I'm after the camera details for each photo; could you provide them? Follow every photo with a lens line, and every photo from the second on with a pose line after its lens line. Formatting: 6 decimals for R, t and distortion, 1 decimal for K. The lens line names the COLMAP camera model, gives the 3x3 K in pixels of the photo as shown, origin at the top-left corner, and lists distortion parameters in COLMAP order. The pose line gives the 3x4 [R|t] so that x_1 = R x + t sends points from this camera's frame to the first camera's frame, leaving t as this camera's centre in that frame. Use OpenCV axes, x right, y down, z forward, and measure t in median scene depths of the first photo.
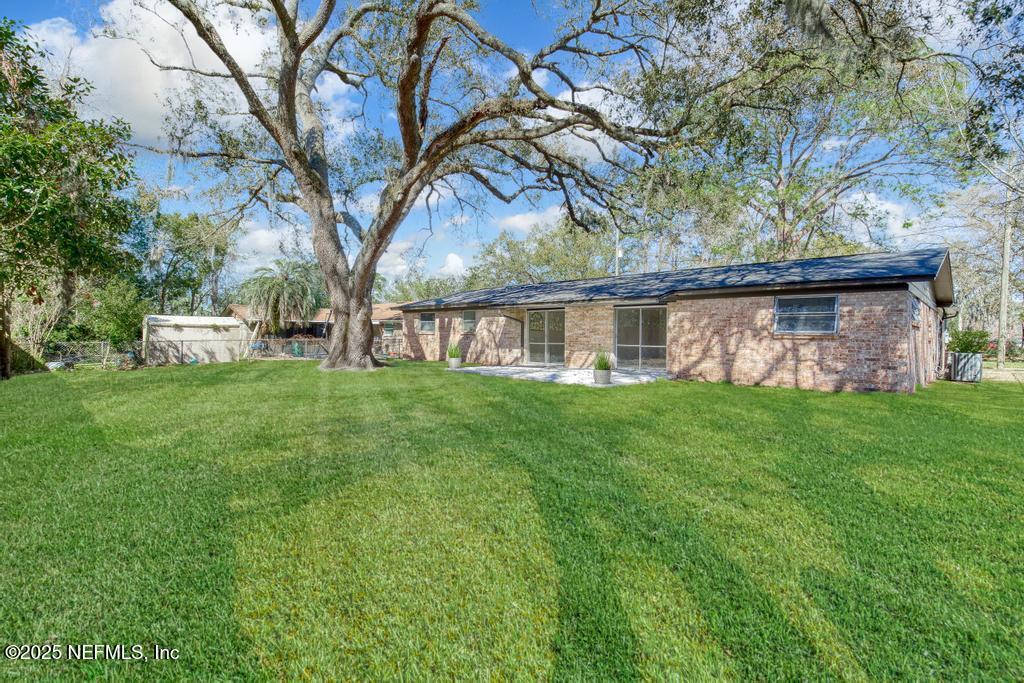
lens RADIAL K [[489.5, 0, 516.2], [0, 489.5, 338.4], [0, 0, 1]] dist [-0.012032, 0.000848]
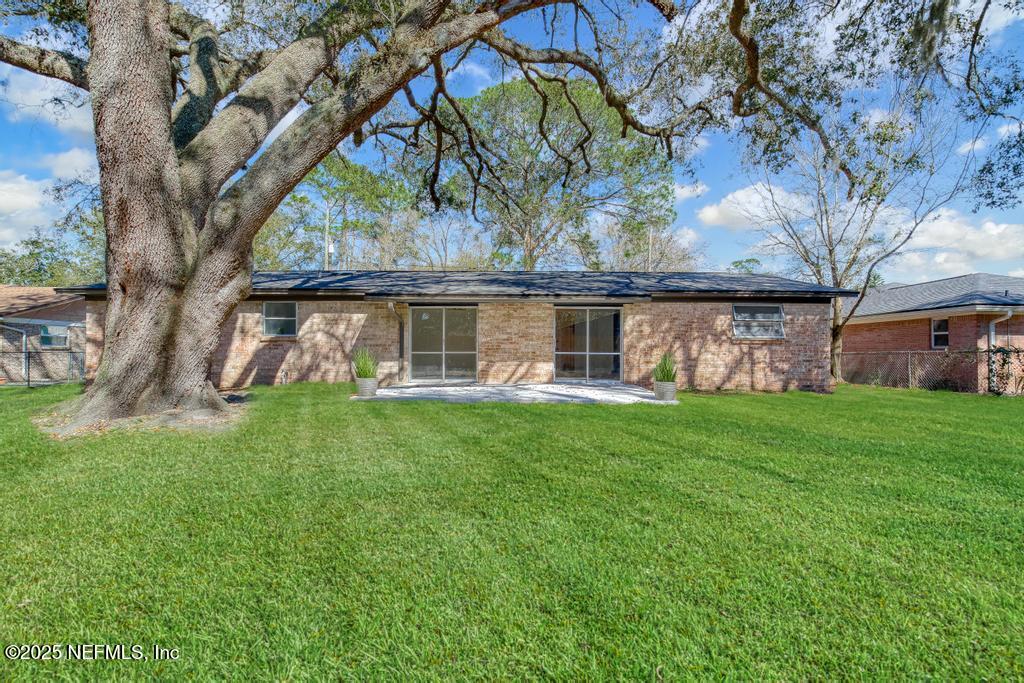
lens RADIAL K [[489.5, 0, 511.8], [0, 489.5, 343.8], [0, 0, 1]] dist [-0.012032, 0.000848]
pose [[0.699209, 0.002139, 0.714914, -0.495281], [0.007816, 0.999913, -0.010637, 0.007925], [-0.714875, 0.013025, 0.699131, 0.543968]]
